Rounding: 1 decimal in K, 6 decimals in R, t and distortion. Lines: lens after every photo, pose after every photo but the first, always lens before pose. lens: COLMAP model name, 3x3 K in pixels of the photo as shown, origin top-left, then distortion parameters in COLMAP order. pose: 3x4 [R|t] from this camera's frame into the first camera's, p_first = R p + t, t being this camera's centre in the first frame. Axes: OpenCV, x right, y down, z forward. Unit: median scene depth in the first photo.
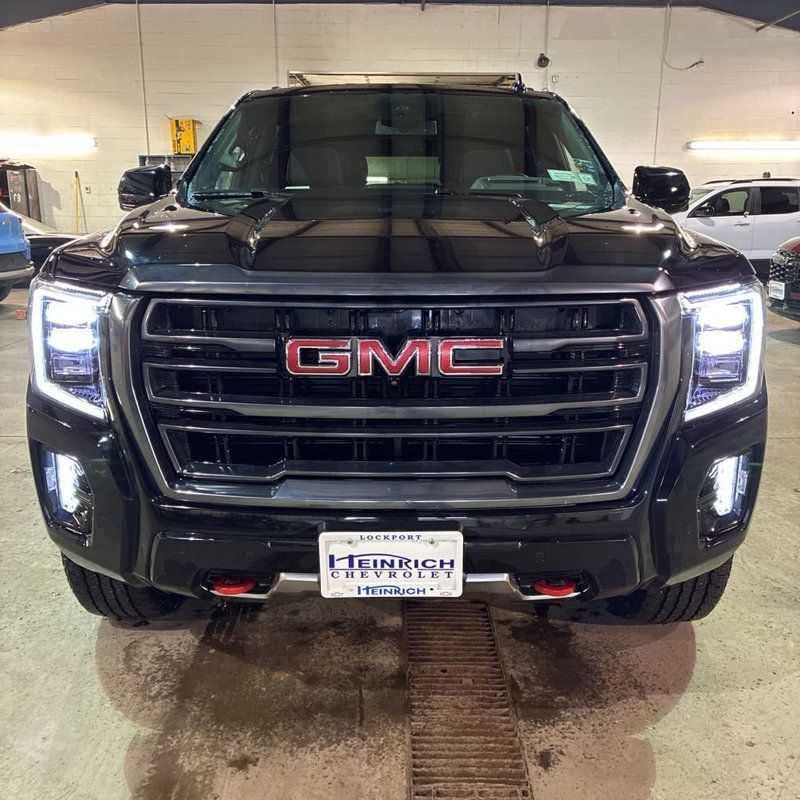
lens RADIAL K [[811.4, 0, 410.0], [0, 811.4, 400.4], [0, 0, 1]] dist [0.020087, 0.003479]
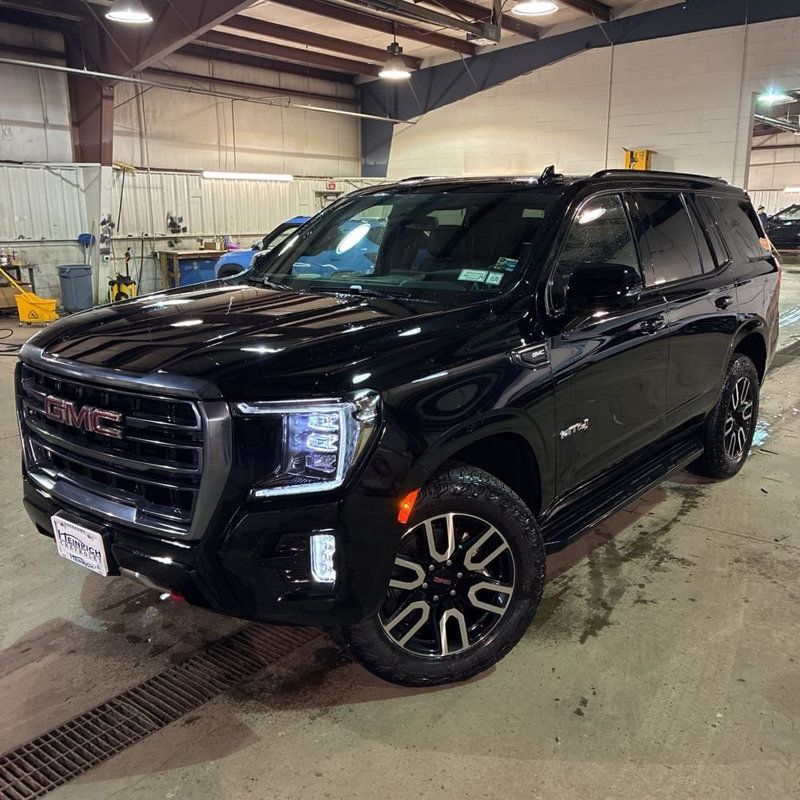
lens RADIAL K [[811.4, 0, 410.0], [0, 811.4, 400.4], [0, 0, 1]] dist [0.020087, 0.003479]
pose [[0.776786, 0.134202, -0.615300, 1.225208], [-0.139017, 0.989469, 0.040309, -0.198742], [0.614230, 0.054225, 0.787262, 0.115133]]
